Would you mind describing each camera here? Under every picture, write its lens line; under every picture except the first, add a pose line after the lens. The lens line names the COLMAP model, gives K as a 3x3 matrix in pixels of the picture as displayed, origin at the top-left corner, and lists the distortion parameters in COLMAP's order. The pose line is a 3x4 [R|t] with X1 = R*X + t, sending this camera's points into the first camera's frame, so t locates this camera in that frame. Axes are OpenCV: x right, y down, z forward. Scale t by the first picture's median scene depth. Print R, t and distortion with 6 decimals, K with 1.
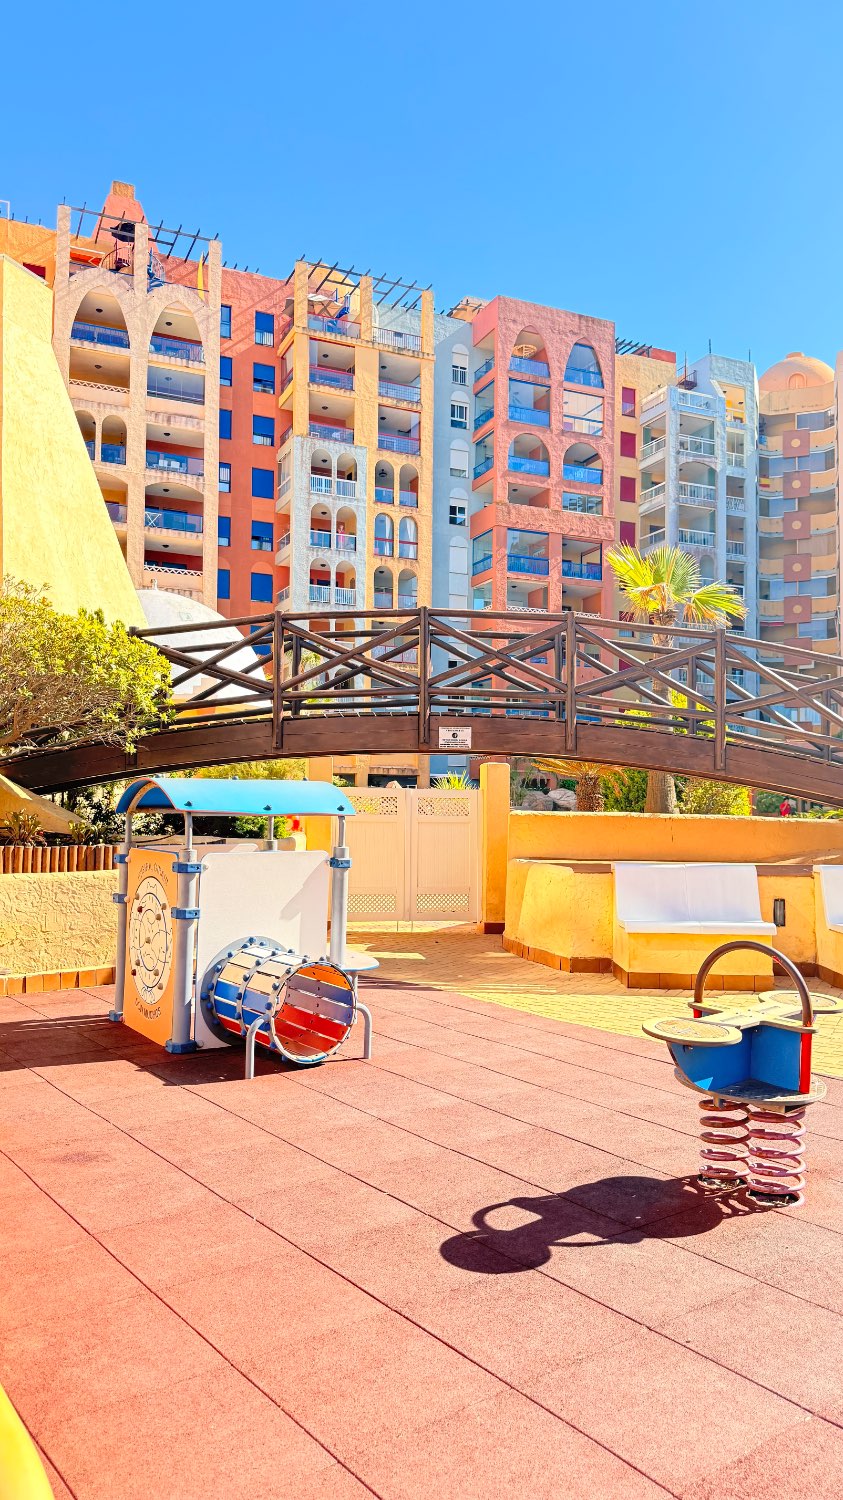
lens RADIAL K [[1067.2, 0, 418.2], [0, 1067.2, 764.1], [0, 0, 1]] dist [0.048108, -0.052240]
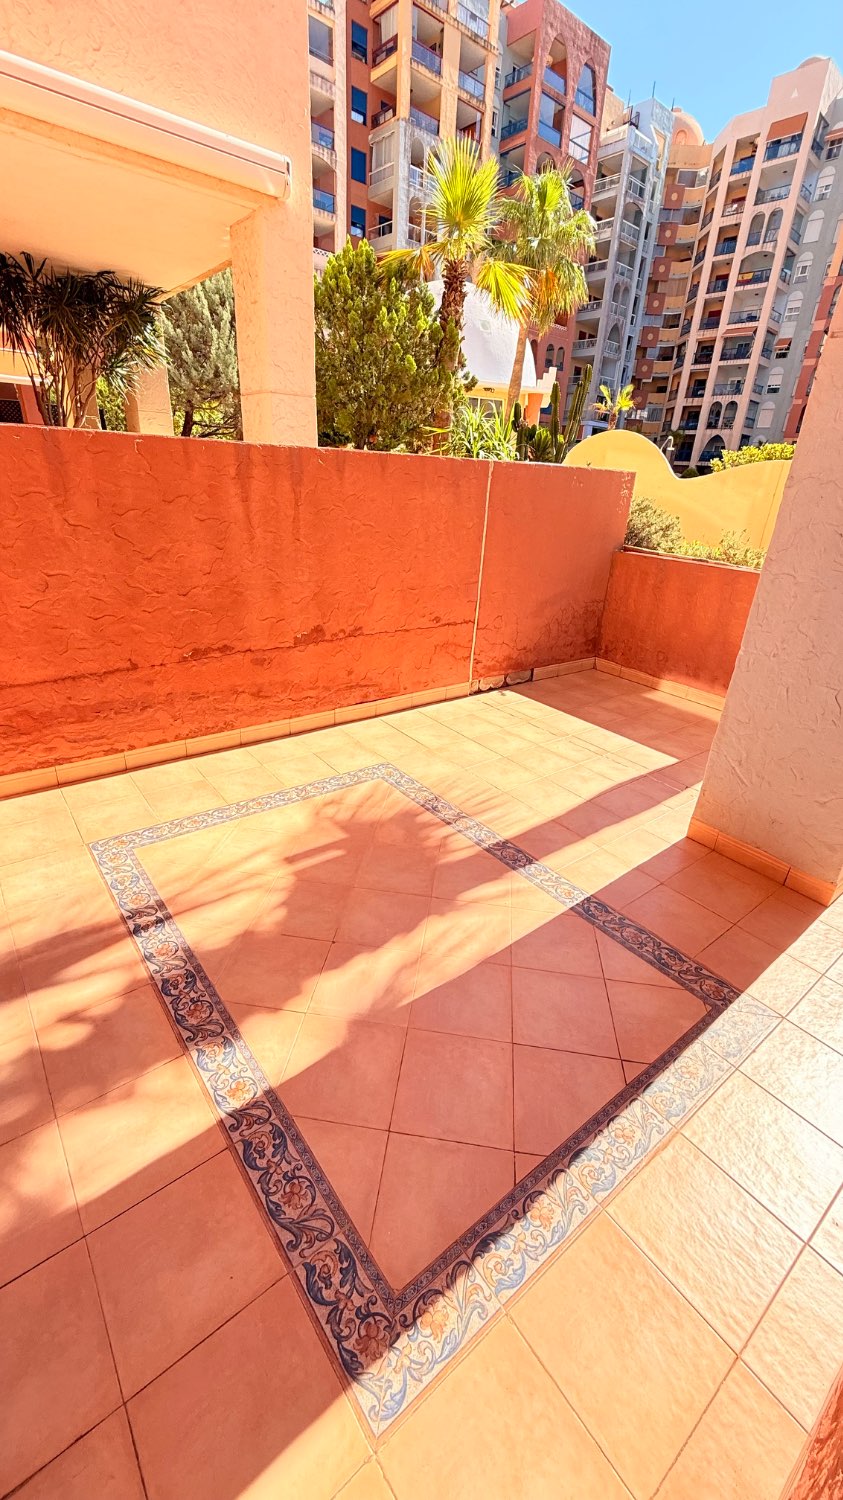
lens RADIAL K [[594.0, 0, 422.4], [0, 594.0, 747.7], [0, 0, 1]] dist [0.000805, 0.000167]
pose [[0.957036, -0.080354, 0.278615, -0.306130], [-0.062288, 0.881440, 0.468171, -0.001134], [-0.283201, -0.465411, 0.838564, 0.106877]]
